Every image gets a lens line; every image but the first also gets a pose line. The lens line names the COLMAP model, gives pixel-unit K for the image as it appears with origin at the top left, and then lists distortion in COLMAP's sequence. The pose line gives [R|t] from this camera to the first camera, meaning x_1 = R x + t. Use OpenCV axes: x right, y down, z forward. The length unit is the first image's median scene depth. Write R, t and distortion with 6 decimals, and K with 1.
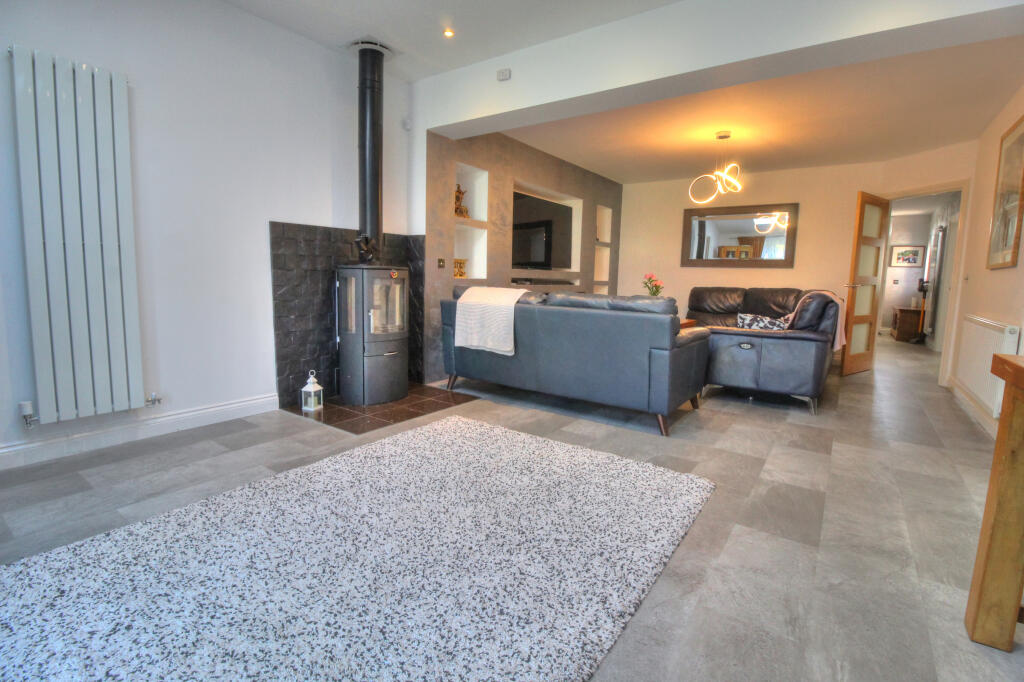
lens RADIAL K [[475.0, 0, 515.7], [0, 475.0, 327.0], [0, 0, 1]] dist [-0.001945, -0.011654]
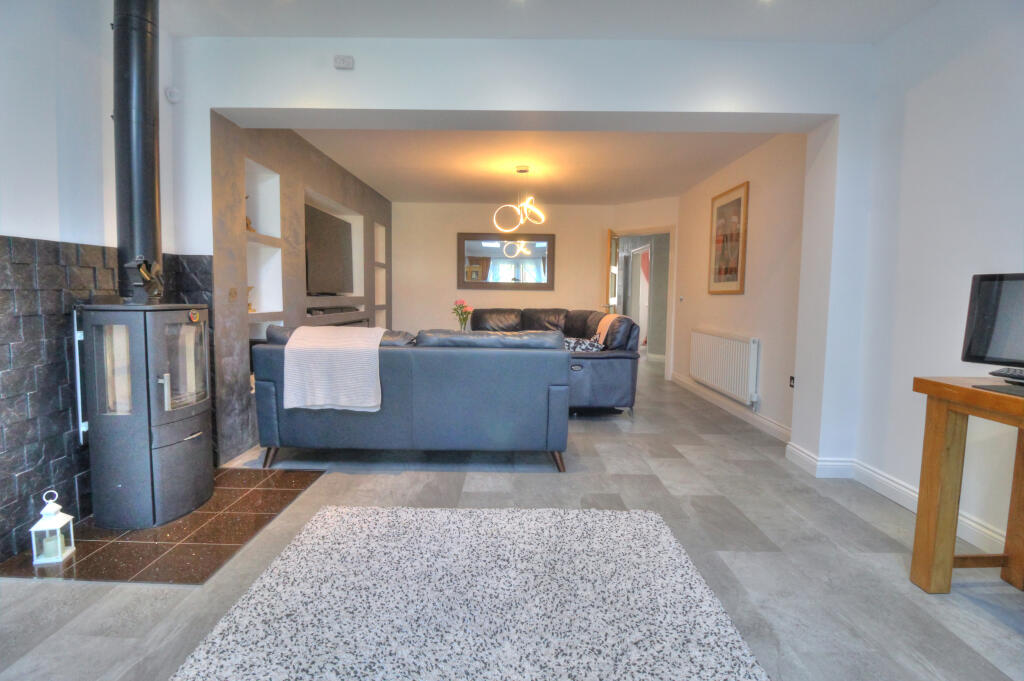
lens RADIAL K [[475.0, 0, 515.7], [0, 475.0, 326.5], [0, 0, 1]] dist [-0.001945, -0.011654]
pose [[0.819380, -0.052594, 0.570832, -0.267058], [0.069827, 0.997524, -0.008323, -0.060007], [-0.568982, 0.046679, 0.821024, 0.200666]]
